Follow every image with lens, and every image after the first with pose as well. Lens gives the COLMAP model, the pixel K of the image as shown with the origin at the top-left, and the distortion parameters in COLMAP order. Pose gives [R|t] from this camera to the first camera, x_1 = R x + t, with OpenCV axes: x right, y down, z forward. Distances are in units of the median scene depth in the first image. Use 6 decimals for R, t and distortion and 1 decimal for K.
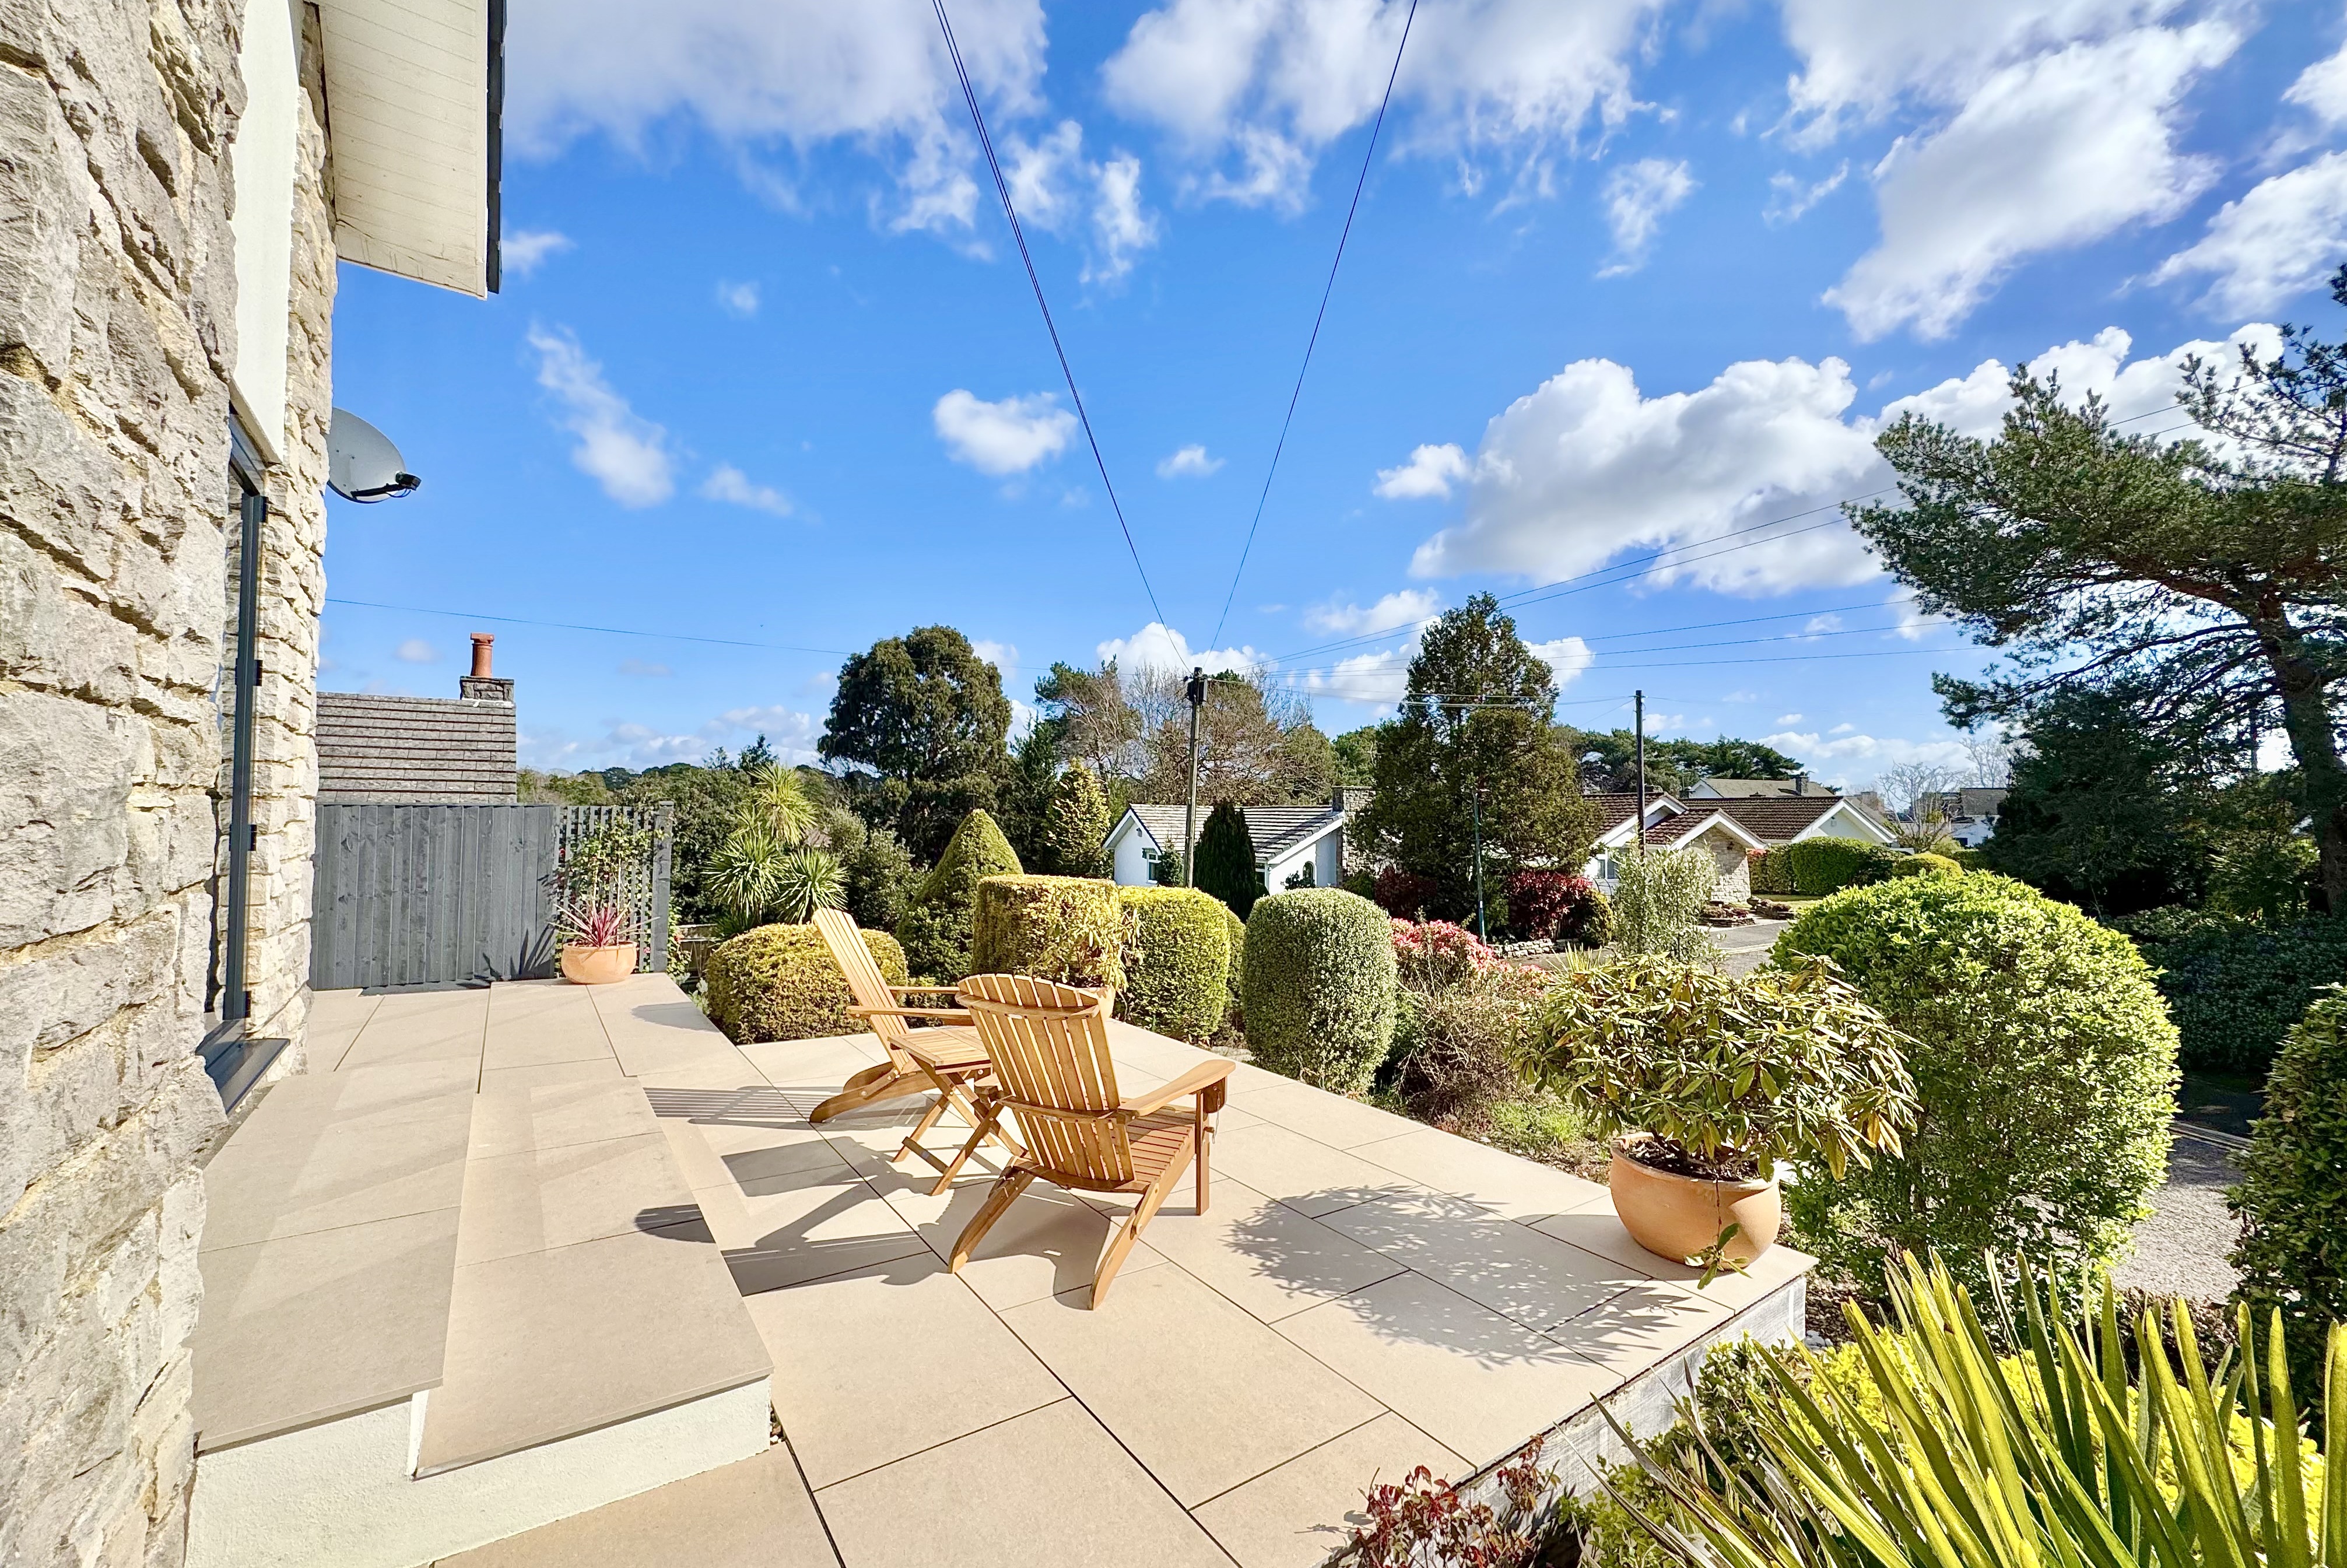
lens RADIAL K [[931.5, 0, 1173.5], [0, 931.5, 784.0], [0, 0, 1]] dist [-0.000368, 0.000164]
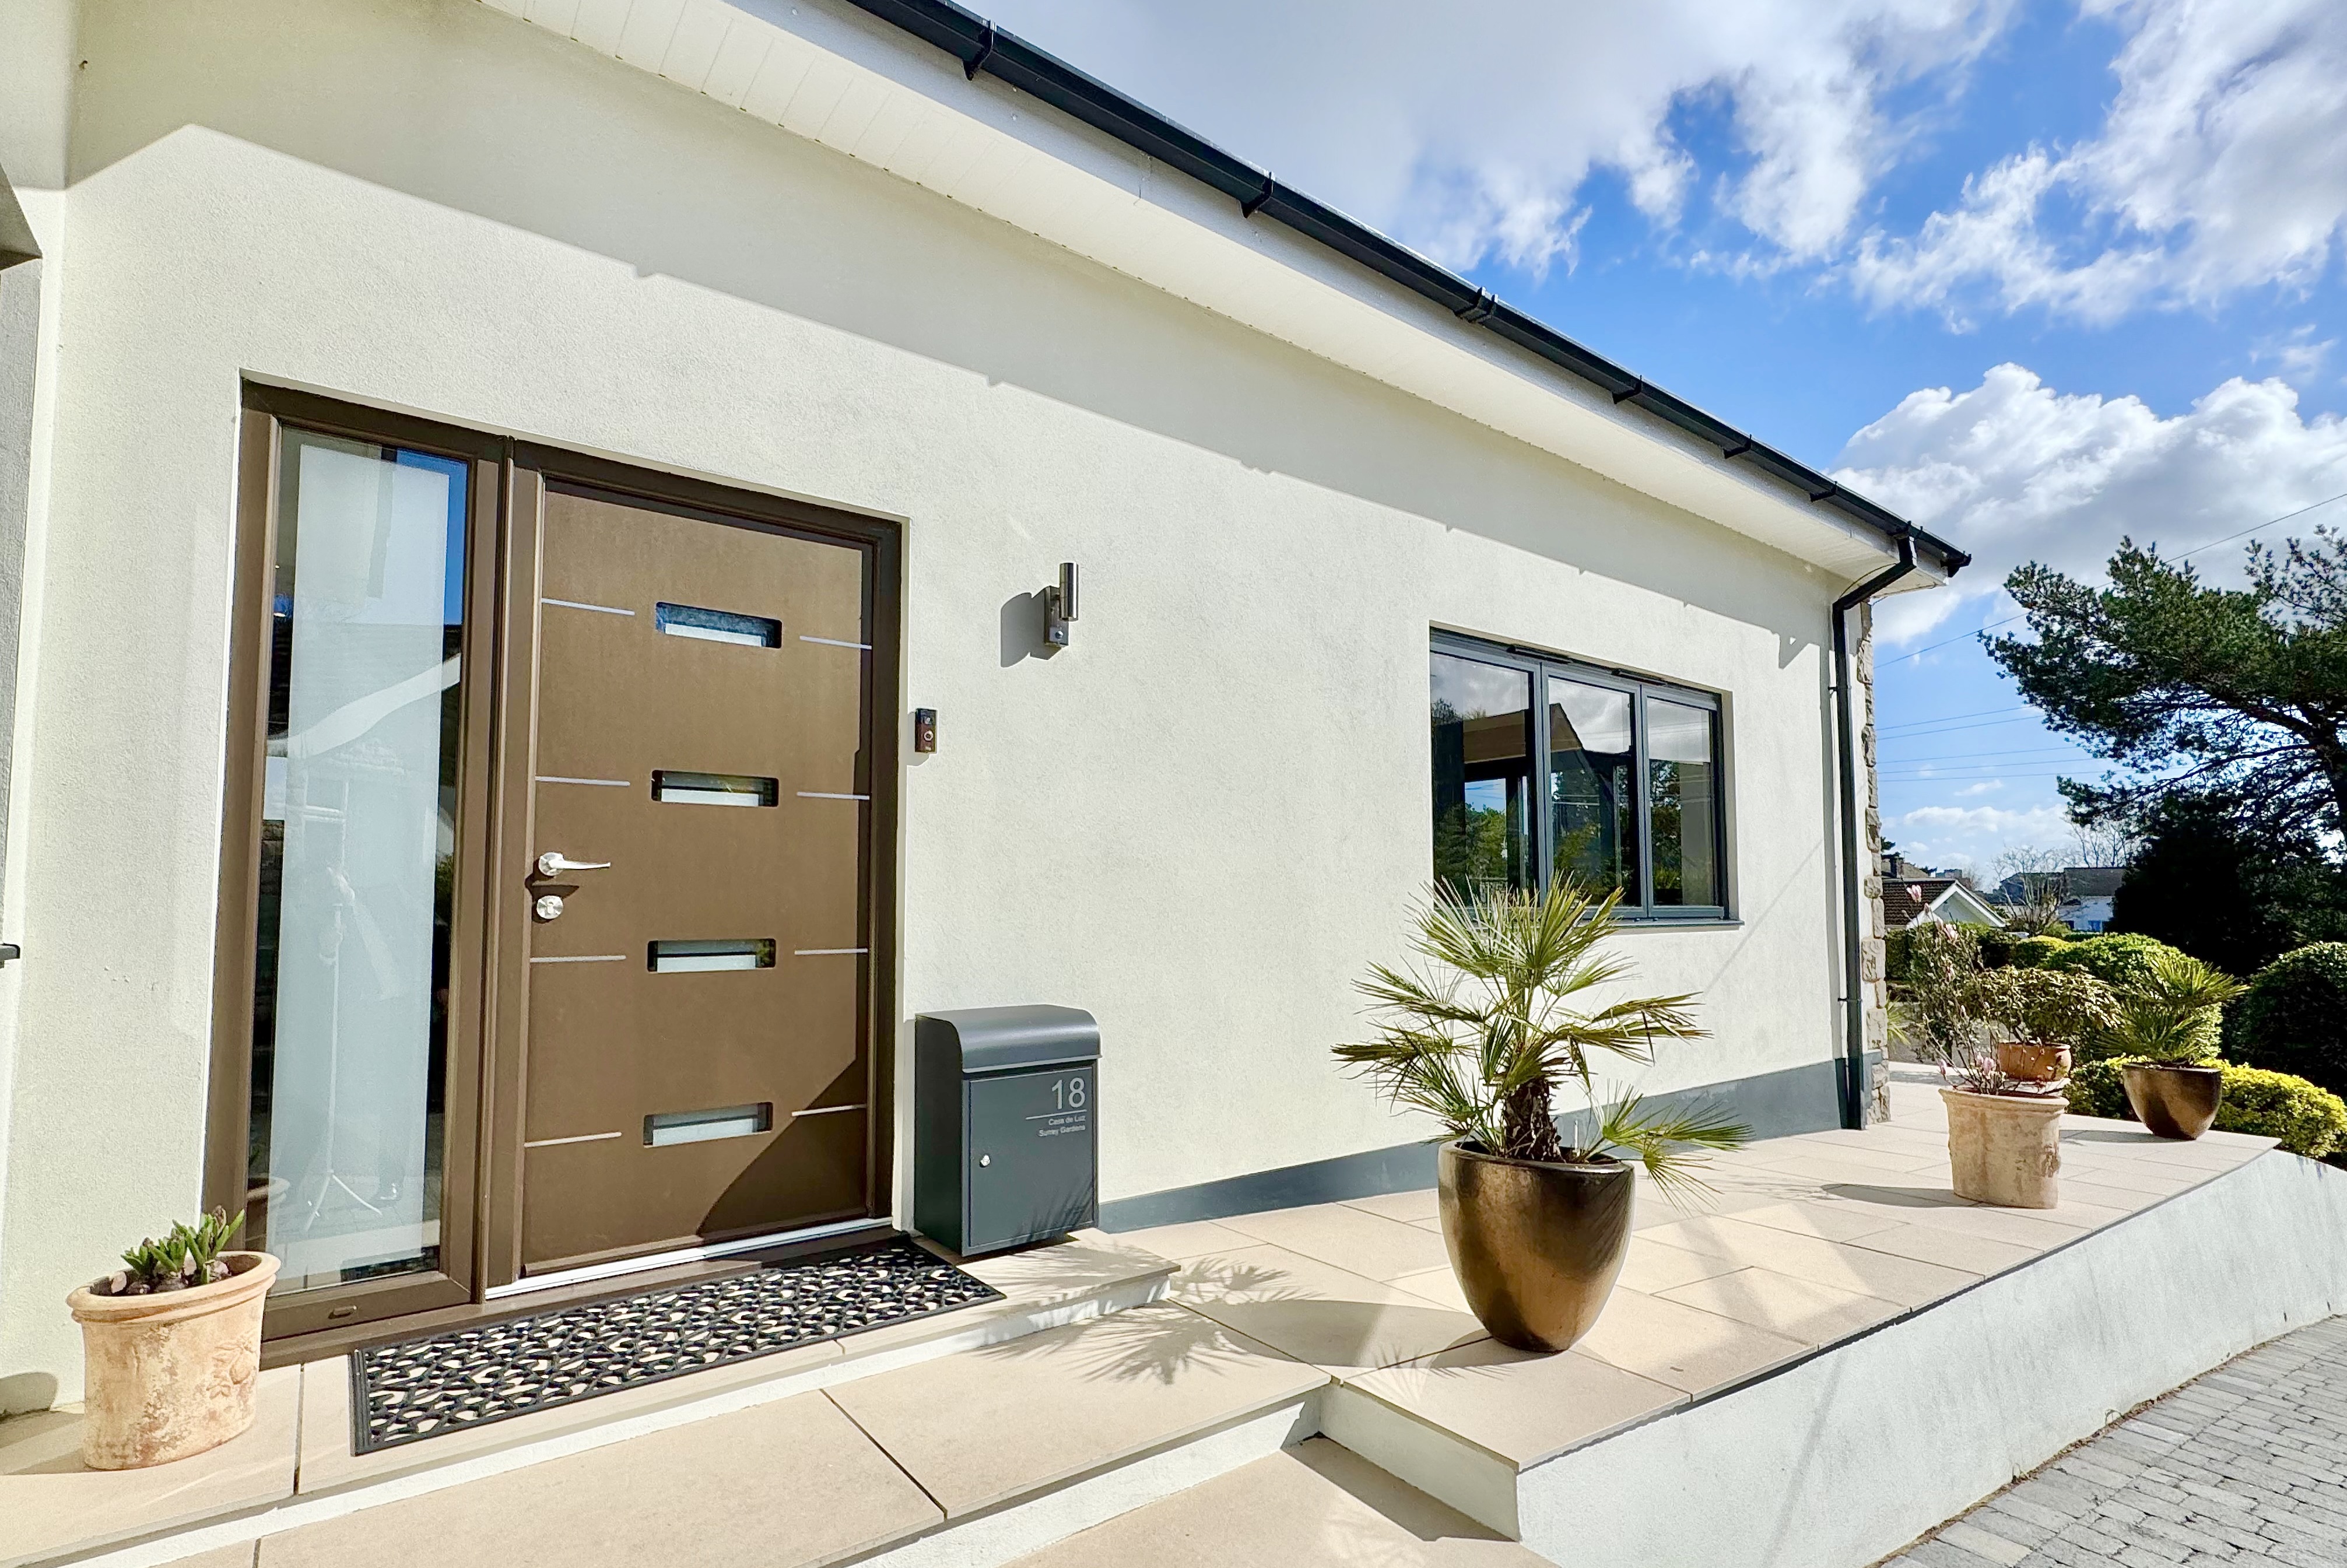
lens RADIAL K [[1102.6, 0, 1165.6], [0, 1102.6, 823.0], [0, 0, 1]] dist [0.002221, -0.008528]
pose [[0.999797, -0.002083, 0.020052, -0.334711], [0.002833, 0.999295, -0.037439, -0.017188], [-0.019959, 0.037488, 0.999098, -0.354230]]
